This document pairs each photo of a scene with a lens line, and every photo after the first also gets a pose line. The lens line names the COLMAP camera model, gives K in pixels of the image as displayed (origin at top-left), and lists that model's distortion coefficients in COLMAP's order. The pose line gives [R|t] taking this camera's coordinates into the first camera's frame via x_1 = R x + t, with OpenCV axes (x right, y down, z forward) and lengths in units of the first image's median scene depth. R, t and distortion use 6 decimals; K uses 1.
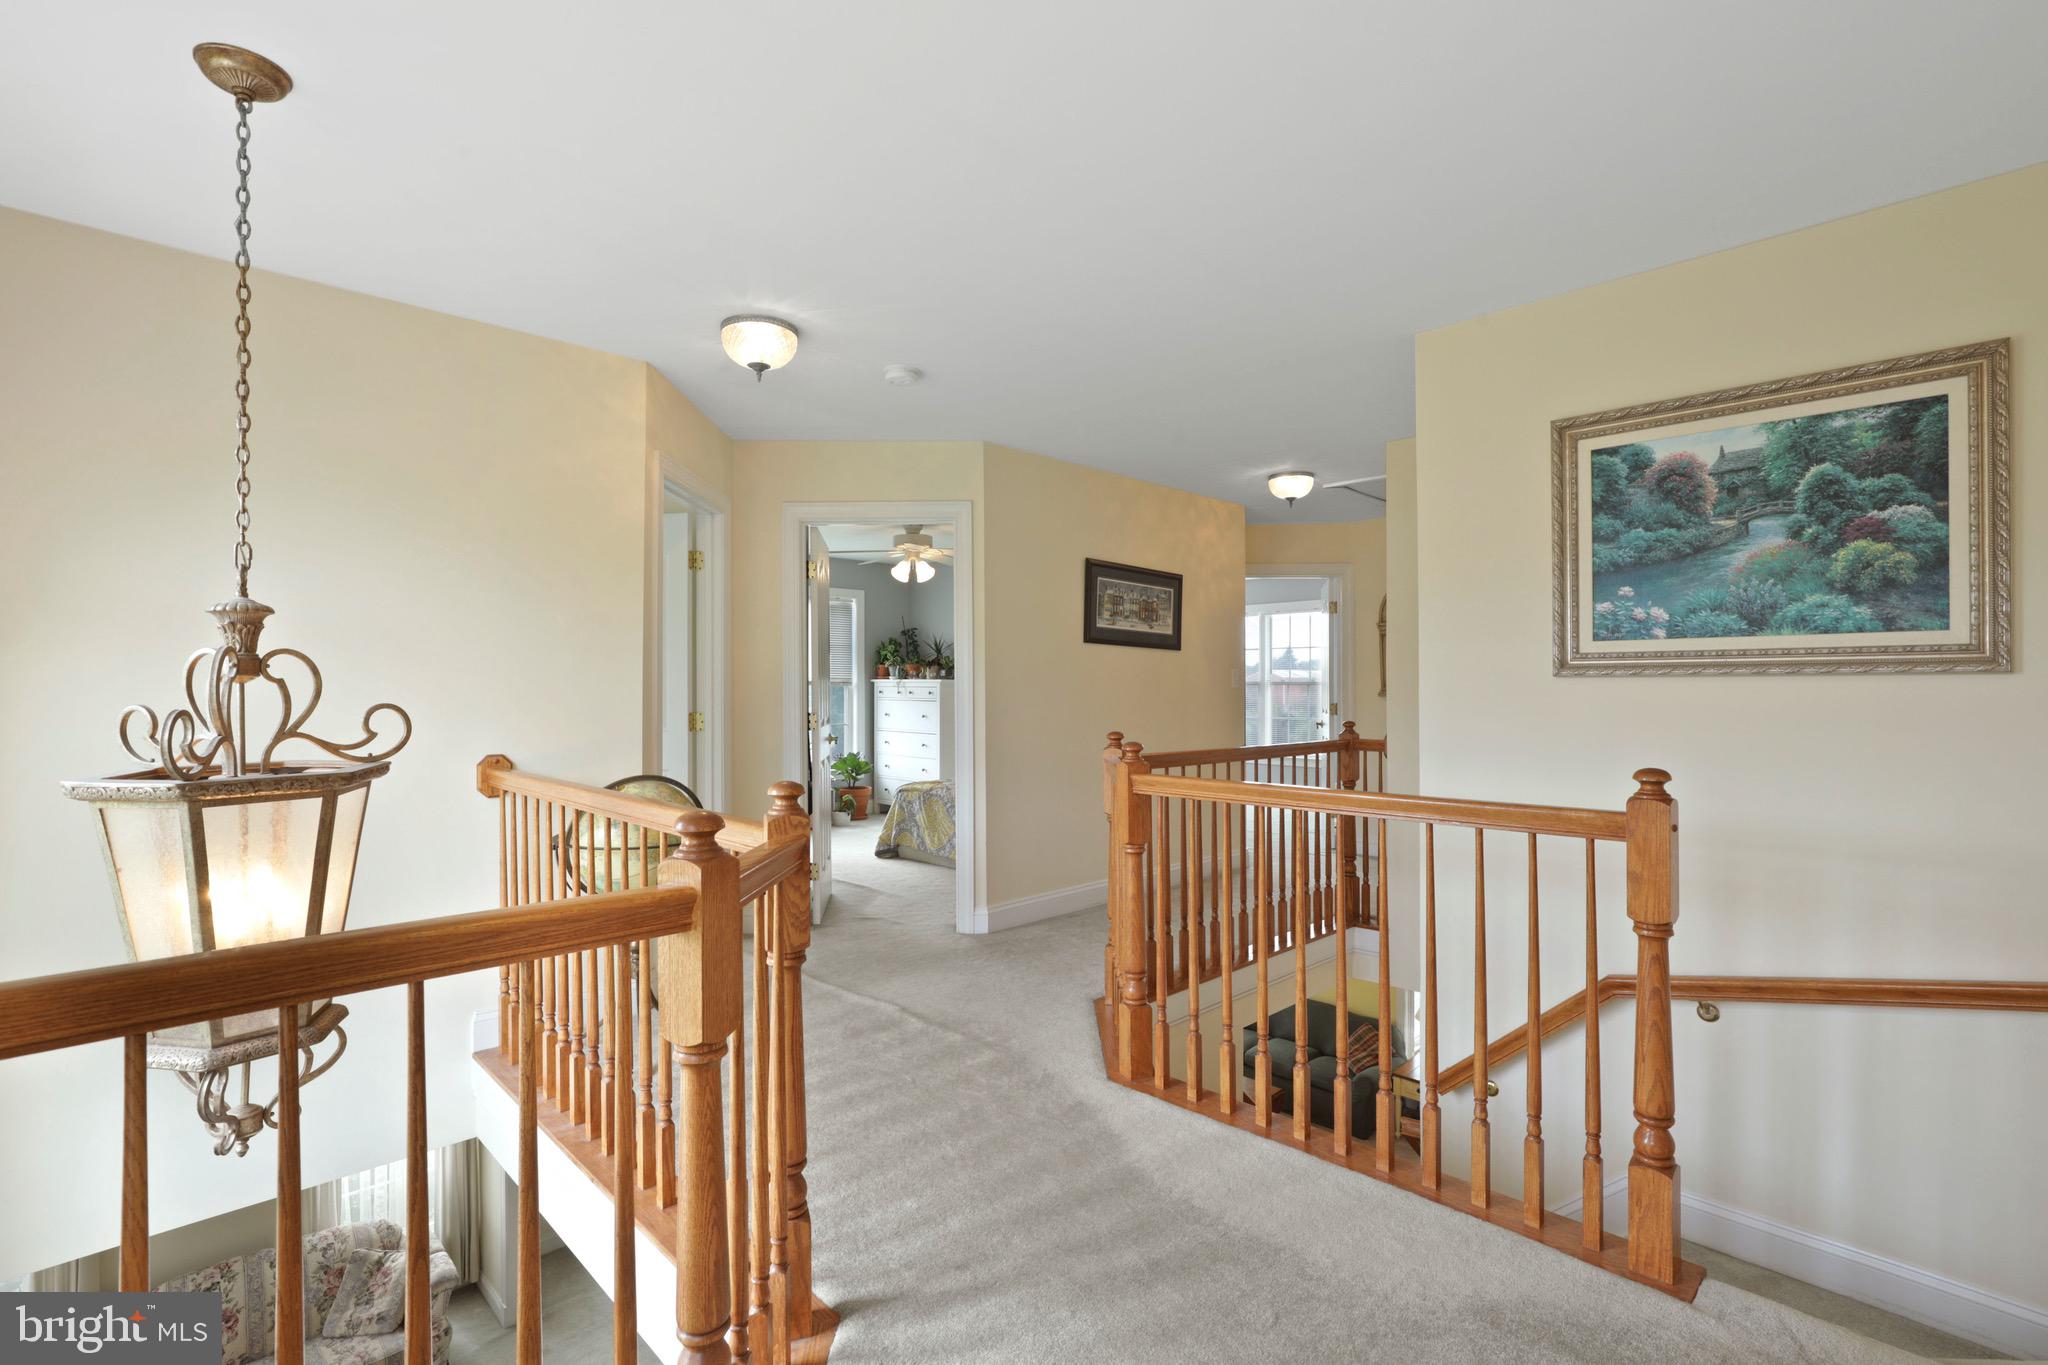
lens RADIAL K [[945.6, 0, 1018.9], [0, 945.6, 678.3], [0, 0, 1]] dist [-0.007087, 0.002258]
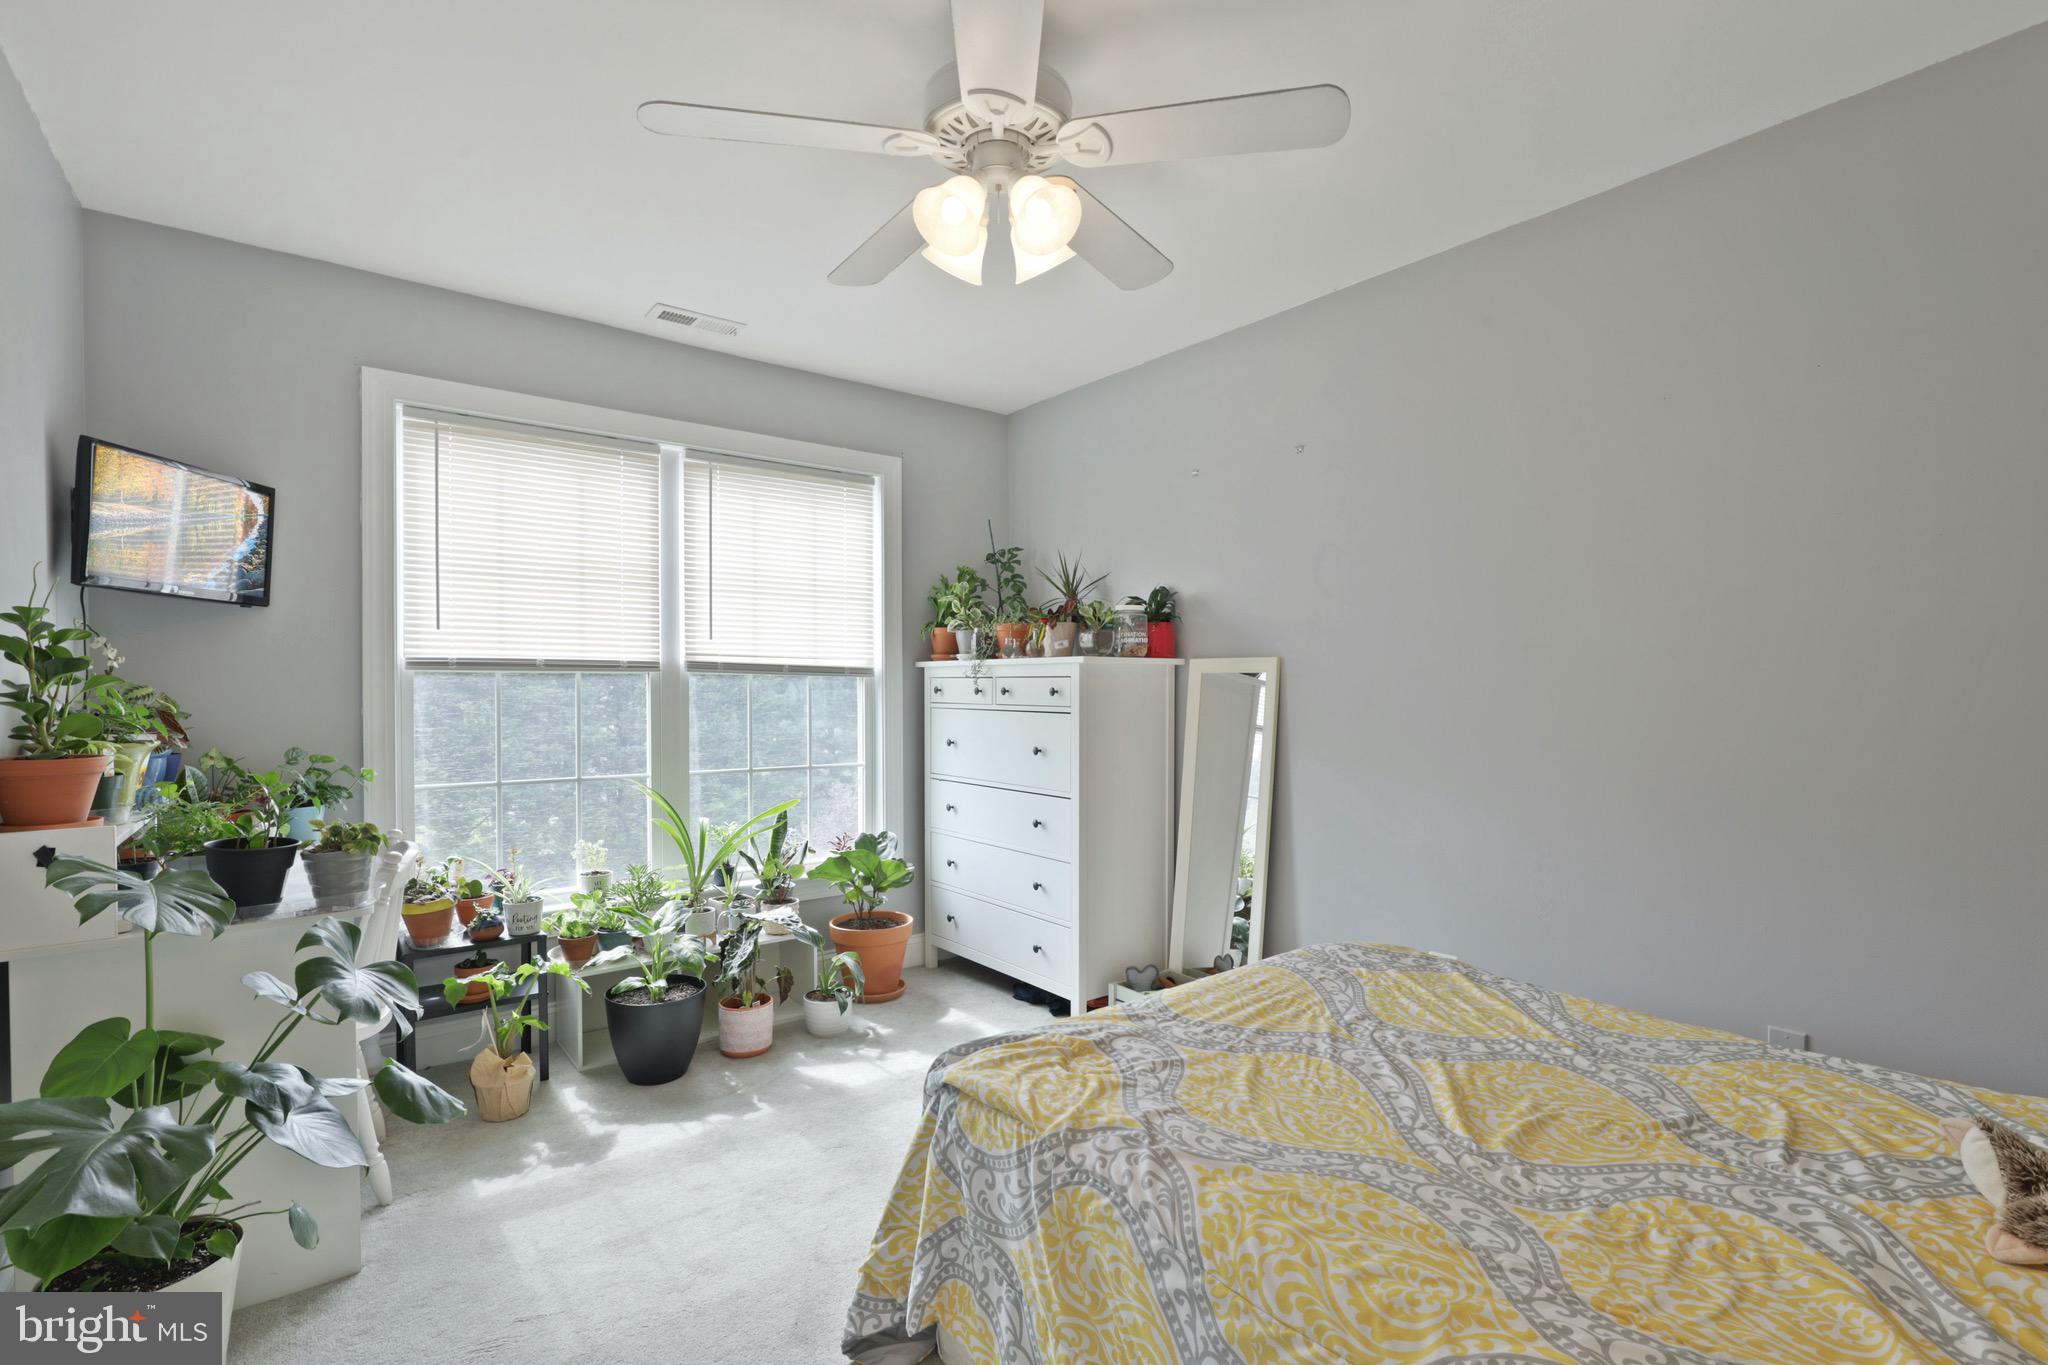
lens RADIAL K [[945.6, 0, 1025.9], [0, 945.6, 690.0], [0, 0, 1]] dist [-0.007087, 0.002258]
pose [[0.994146, -0.002594, -0.108018, -0.060679], [0.002568, 0.999997, -0.000375, 0.014605], [0.108019, 0.000095, 0.994149, 0.585665]]
